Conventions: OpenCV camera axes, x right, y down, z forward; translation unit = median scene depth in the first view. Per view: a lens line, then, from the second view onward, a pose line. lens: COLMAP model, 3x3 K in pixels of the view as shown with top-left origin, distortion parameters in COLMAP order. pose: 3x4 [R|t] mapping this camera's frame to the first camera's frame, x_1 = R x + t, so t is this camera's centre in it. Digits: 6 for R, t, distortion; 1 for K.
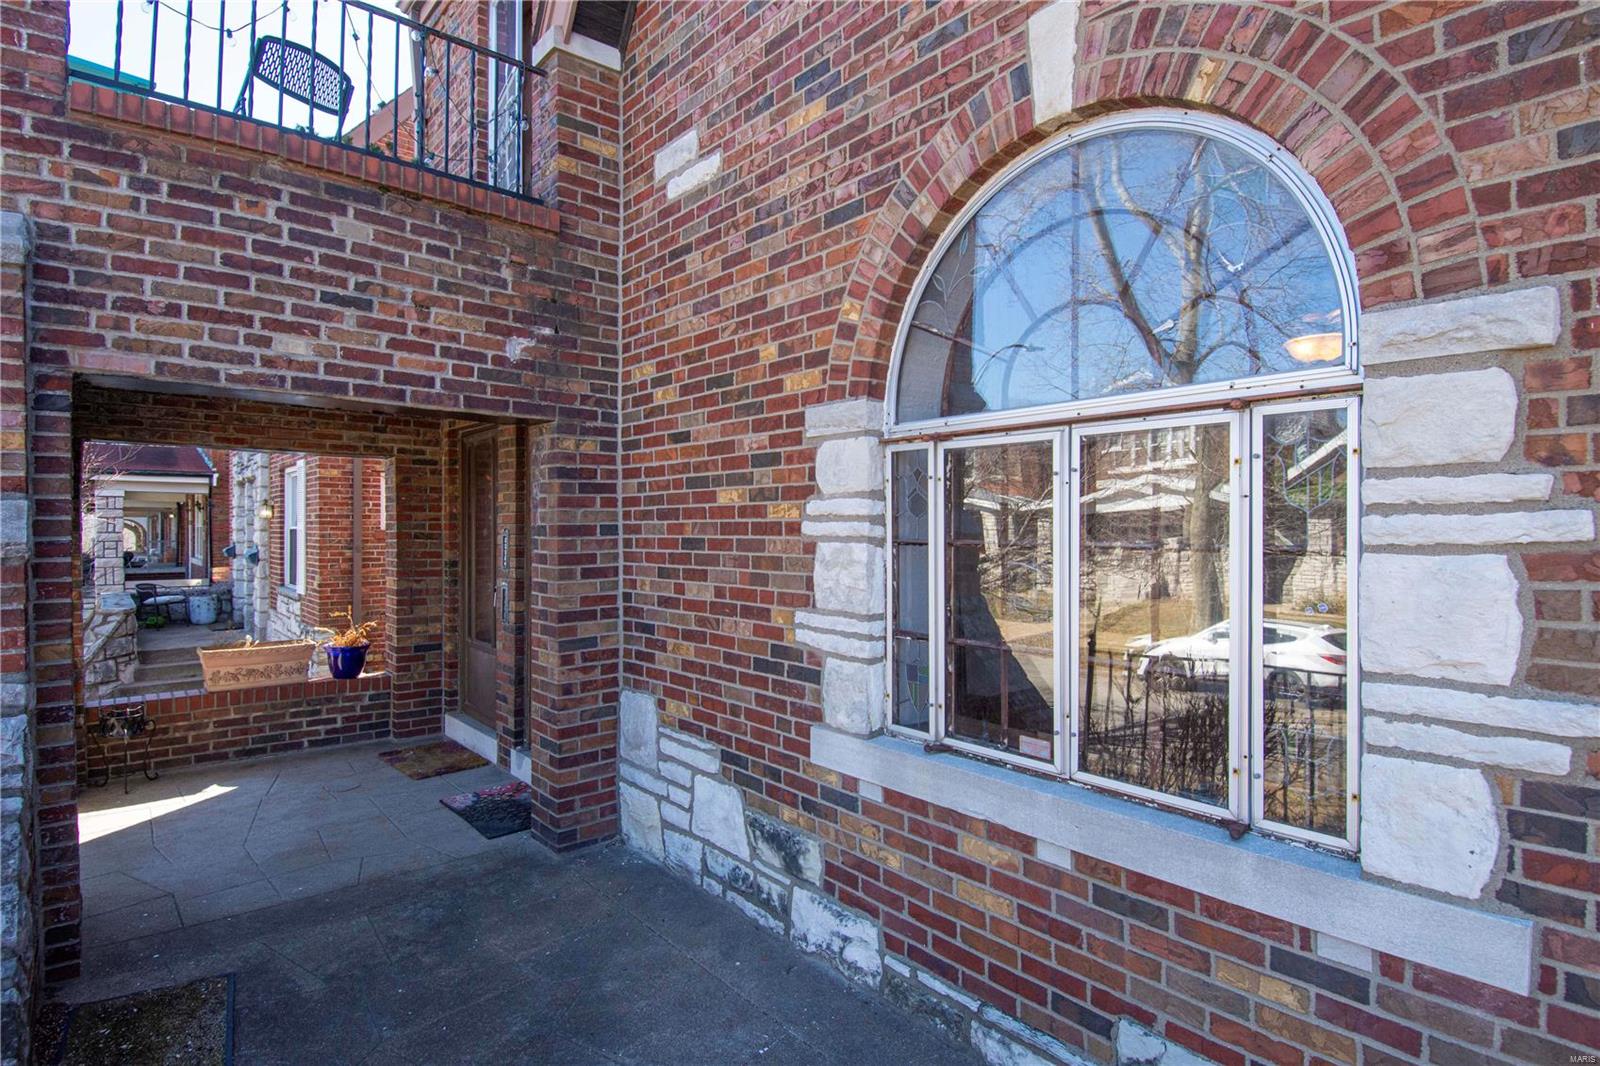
lens RADIAL K [[848.8, 0, 802.4], [0, 848.8, 523.1], [0, 0, 1]] dist [0.063372, -0.069355]
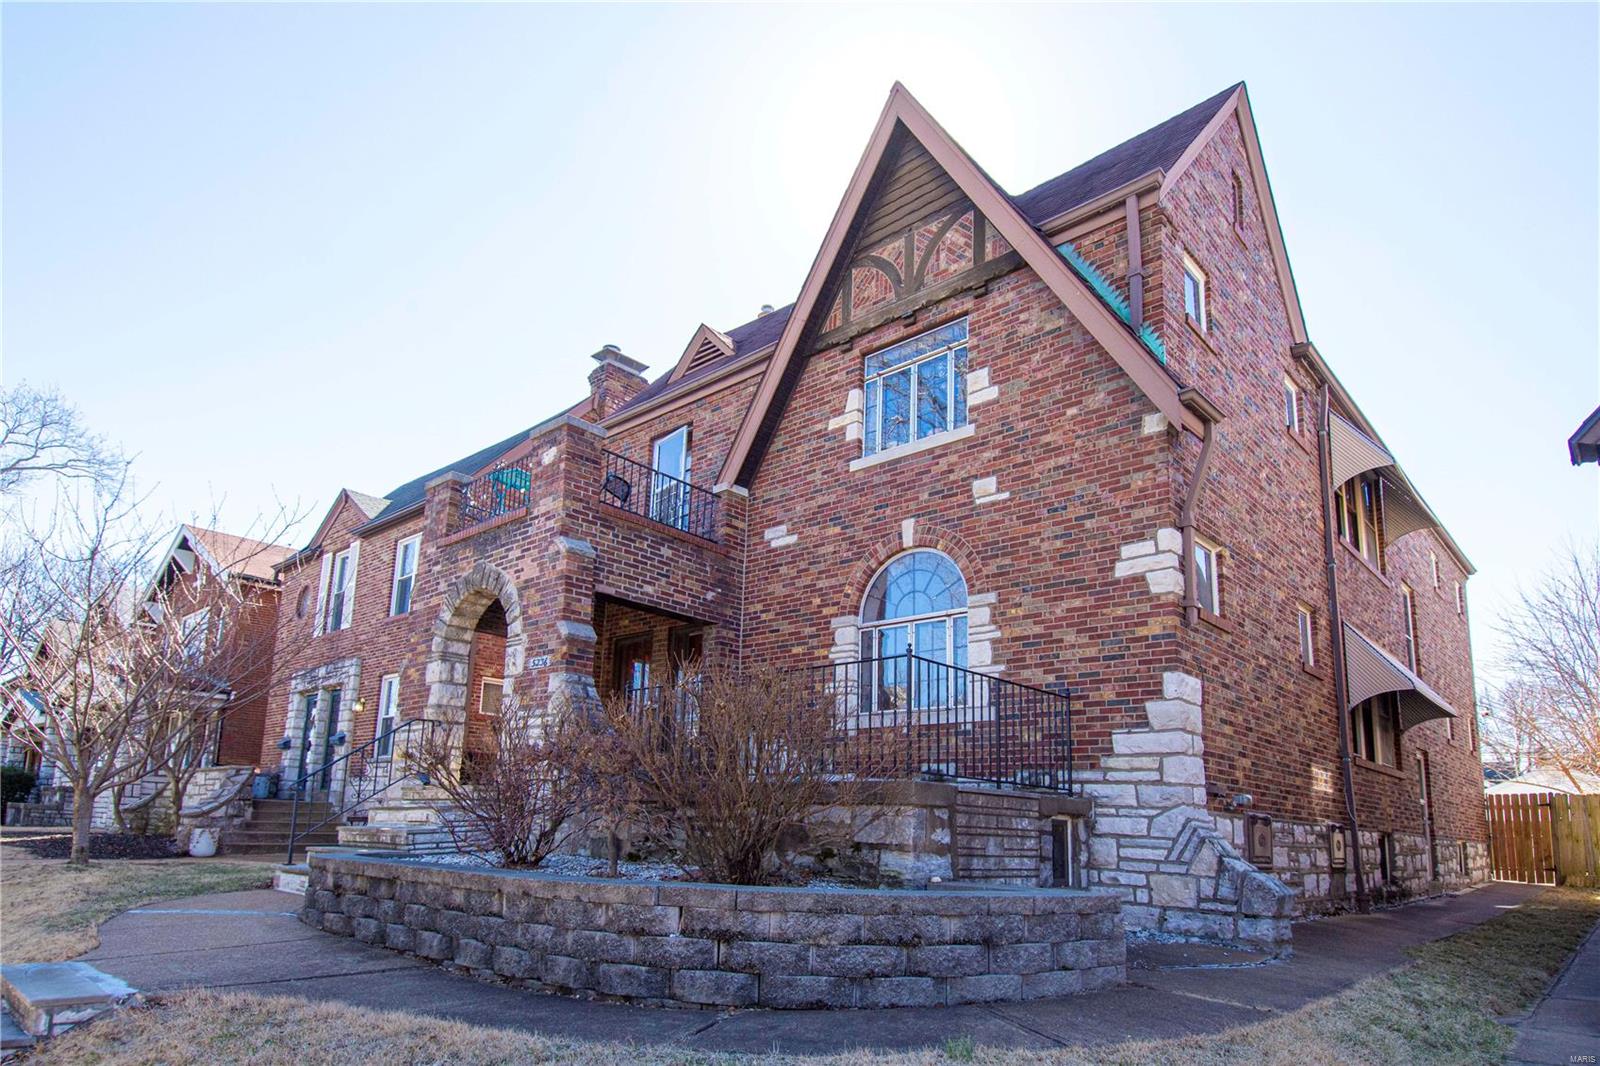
lens RADIAL K [[898.2, 0, 761.1], [0, 898.2, 634.9], [0, 0, 1]] dist [0.001273, 0.000138]
pose [[0.990975, 0.064354, 0.117590, -0.608875], [-0.039126, 0.977887, -0.205443, 0.584525], [-0.128211, 0.198988, 0.971579, -2.069576]]
